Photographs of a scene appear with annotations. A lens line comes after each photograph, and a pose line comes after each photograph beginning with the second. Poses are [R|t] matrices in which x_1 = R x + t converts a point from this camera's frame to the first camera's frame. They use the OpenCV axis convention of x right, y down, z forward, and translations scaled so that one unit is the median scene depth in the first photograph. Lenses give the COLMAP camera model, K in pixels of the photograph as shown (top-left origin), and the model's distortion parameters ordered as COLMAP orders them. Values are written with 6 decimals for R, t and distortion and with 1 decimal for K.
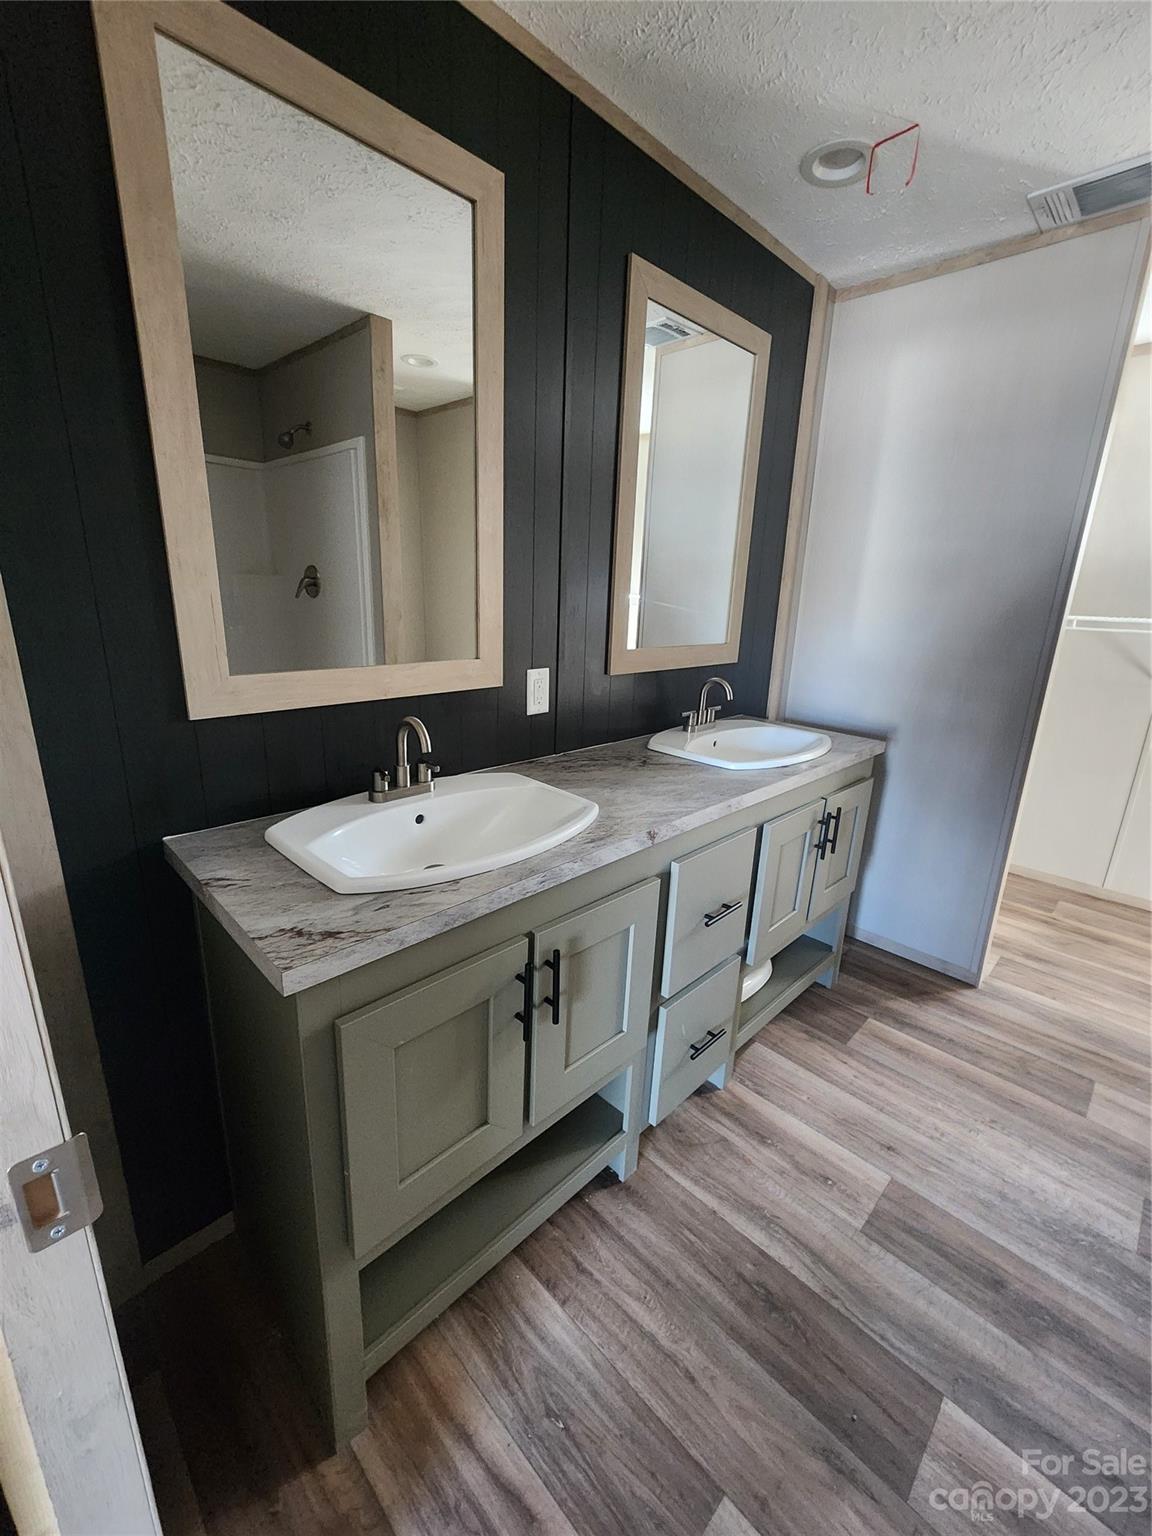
lens RADIAL K [[631.2, 0, 575.3], [0, 631.2, 780.1], [0, 0, 1]] dist [0.000768, 0.000394]
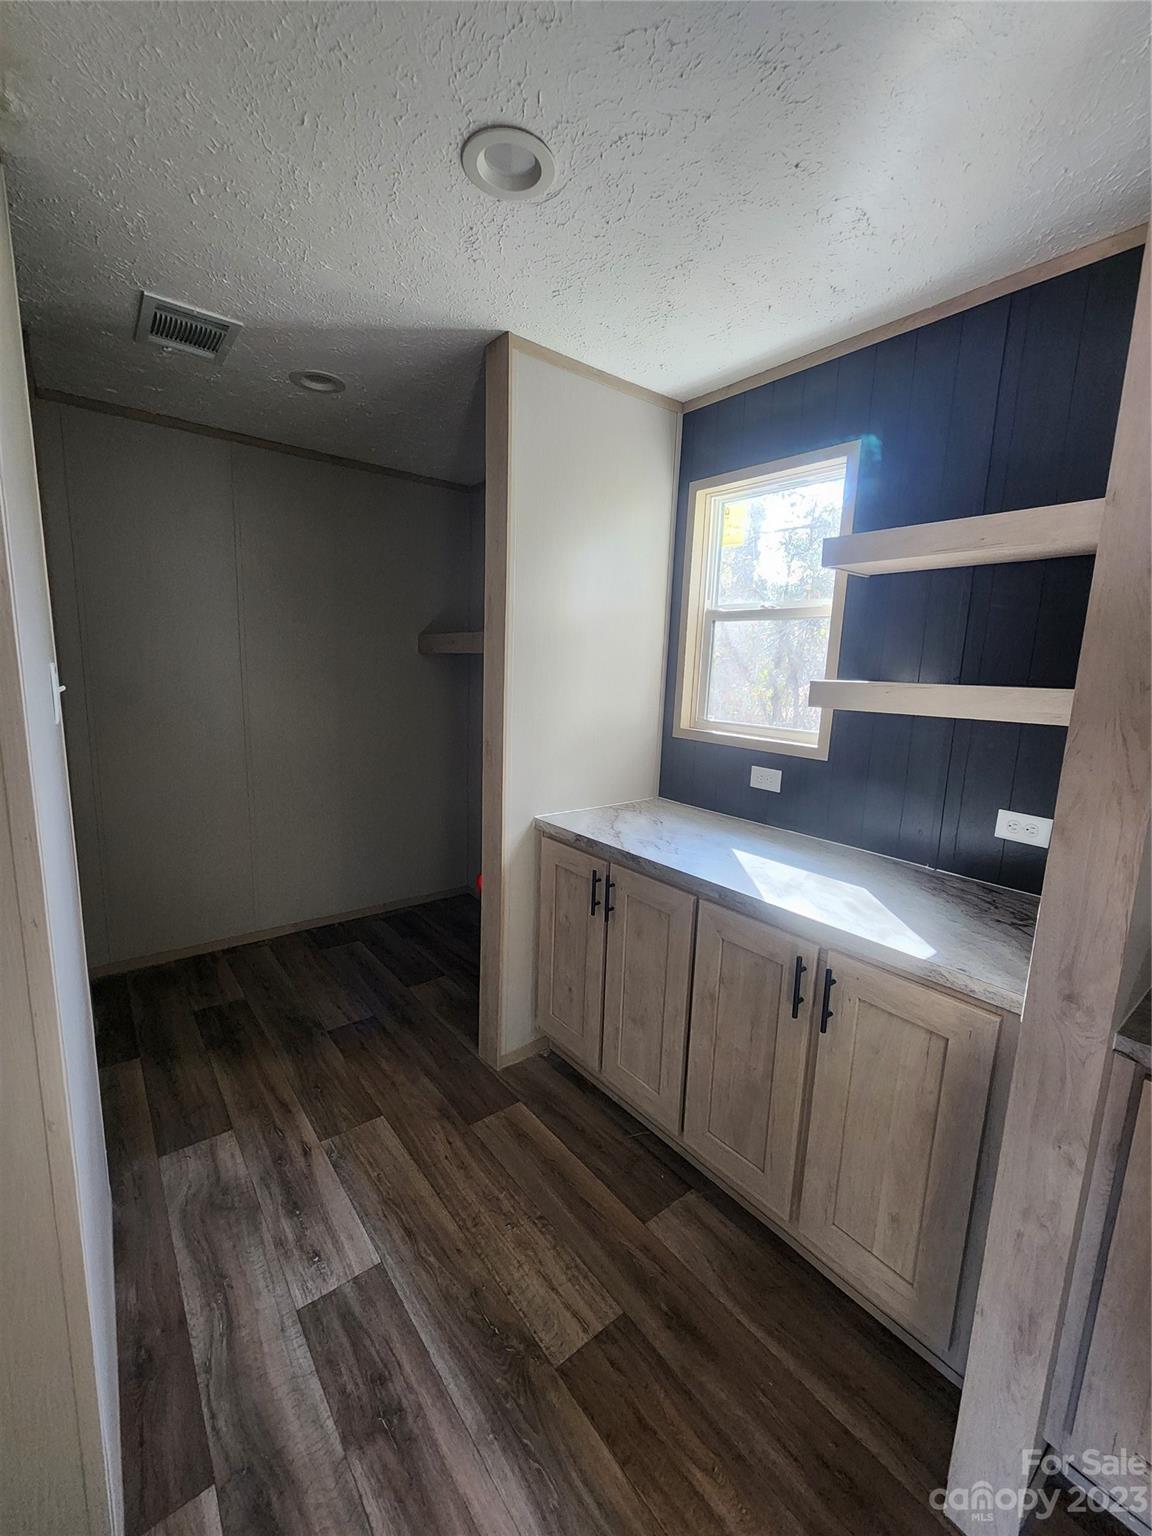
lens RADIAL K [[631.2, 0, 574.8], [0, 631.2, 761.5], [0, 0, 1]] dist [0.000768, 0.000394]
pose [[0.993458, 0.026548, -0.111068, 0.817445], [-0.042355, 0.988890, -0.142485, -0.015633], [0.106052, 0.146257, 0.983546, -0.051024]]
